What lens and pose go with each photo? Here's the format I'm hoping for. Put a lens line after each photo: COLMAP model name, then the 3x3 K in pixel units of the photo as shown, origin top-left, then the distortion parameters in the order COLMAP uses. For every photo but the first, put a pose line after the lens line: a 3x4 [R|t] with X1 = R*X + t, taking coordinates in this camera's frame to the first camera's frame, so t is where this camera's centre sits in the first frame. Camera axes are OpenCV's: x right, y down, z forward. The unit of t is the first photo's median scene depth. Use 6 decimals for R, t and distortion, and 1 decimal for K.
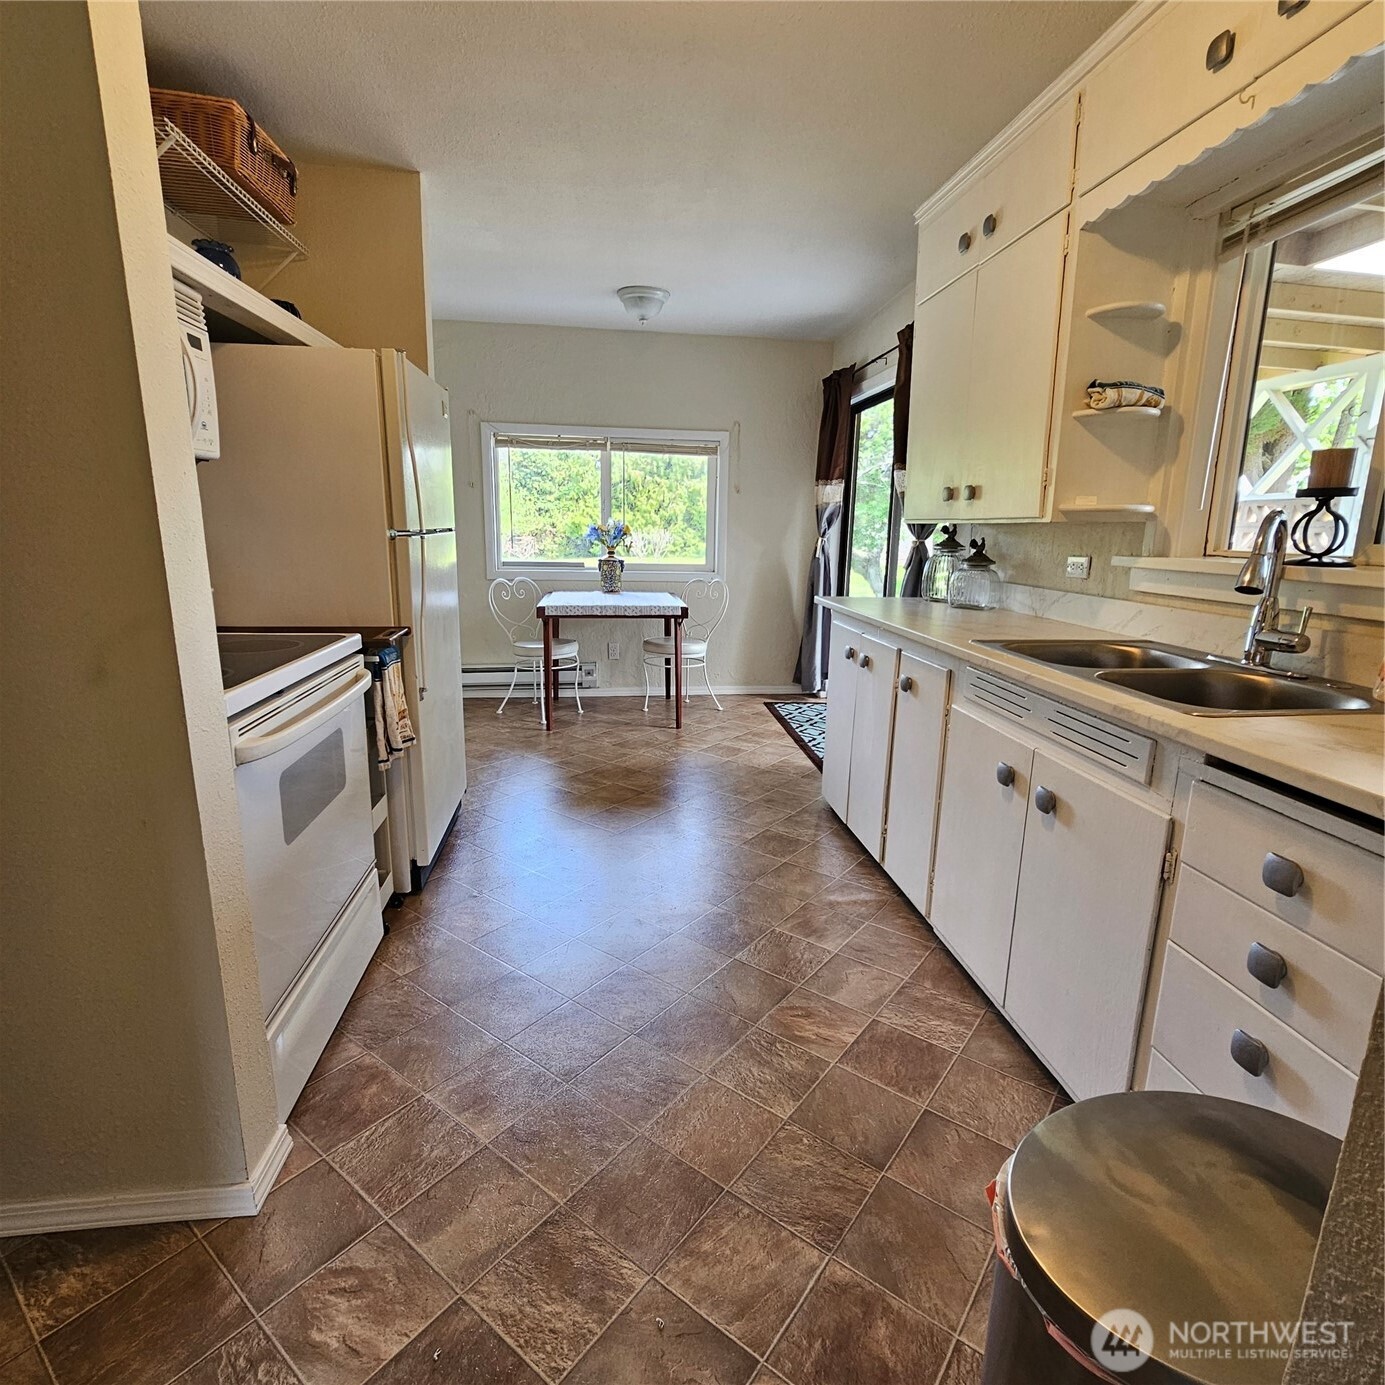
lens RADIAL K [[738.5, 0, 690.3], [0, 738.5, 688.0], [0, 0, 1]] dist [-0.001931, -0.001026]
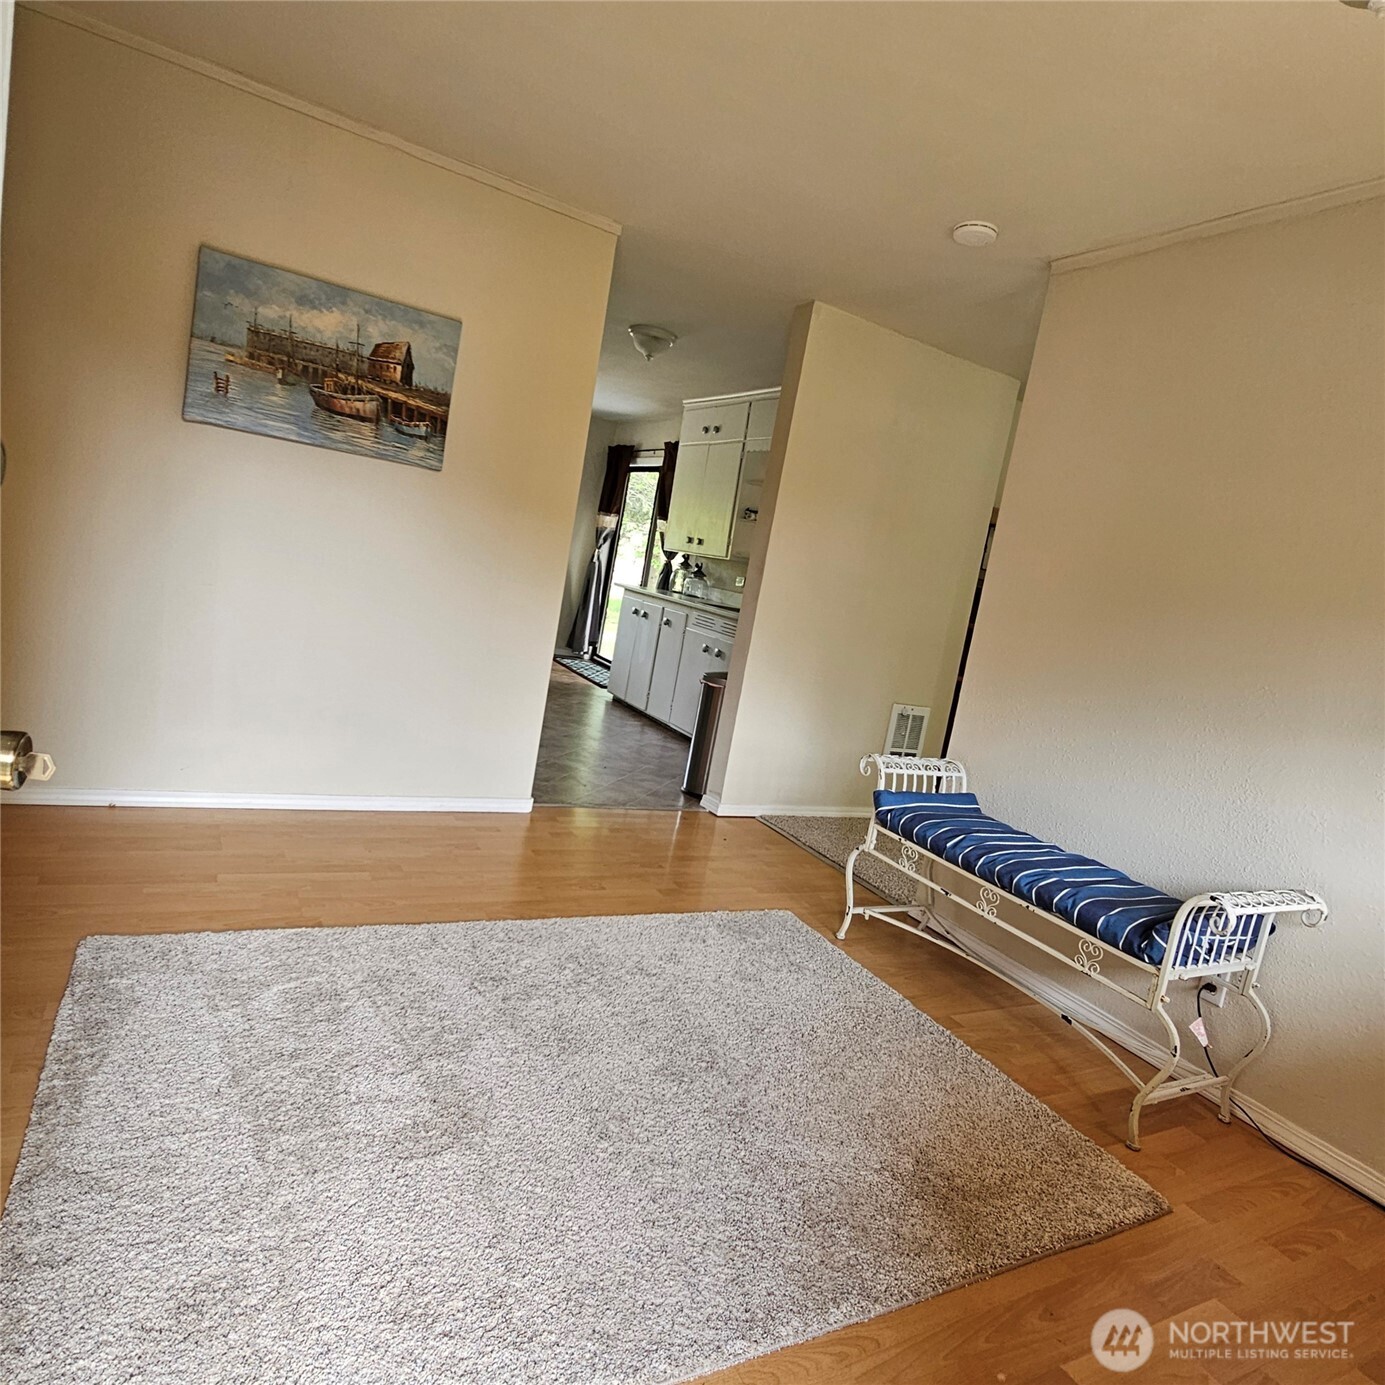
lens RADIAL K [[880.2, 0, 691.2], [0, 880.2, 689.1], [0, 0, 1]] dist [-0.001752, 0.001050]
pose [[0.918535, 0.091863, 0.384518, -0.312214], [-0.076863, 0.995565, -0.054237, 0.162087], [-0.387796, 0.020263, 0.921523, -0.714767]]
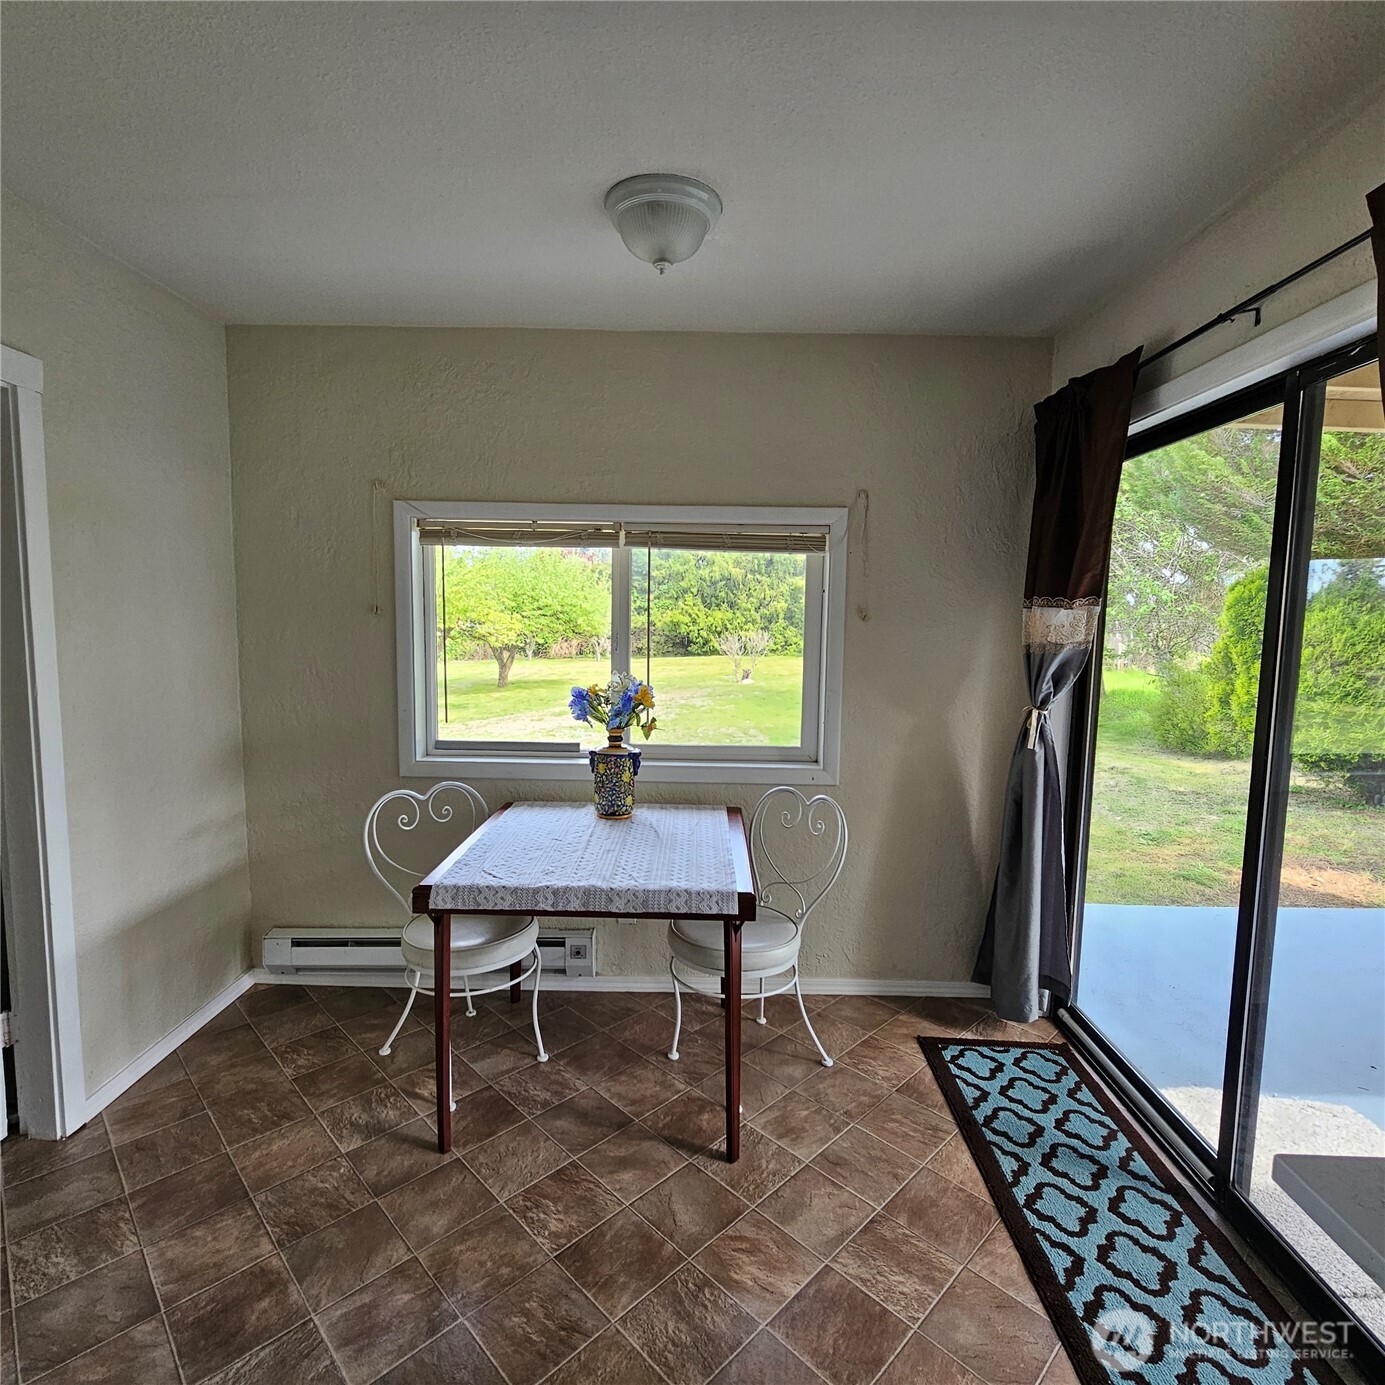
lens RADIAL K [[738.5, 0, 690.3], [0, 738.5, 688.0], [0, 0, 1]] dist [-0.001931, -0.001026]
pose [[0.990535, 0.010066, -0.136892, 0.014939], [-0.027101, 0.992017, -0.123154, -0.154524], [0.134559, 0.125699, 0.982901, 0.492120]]
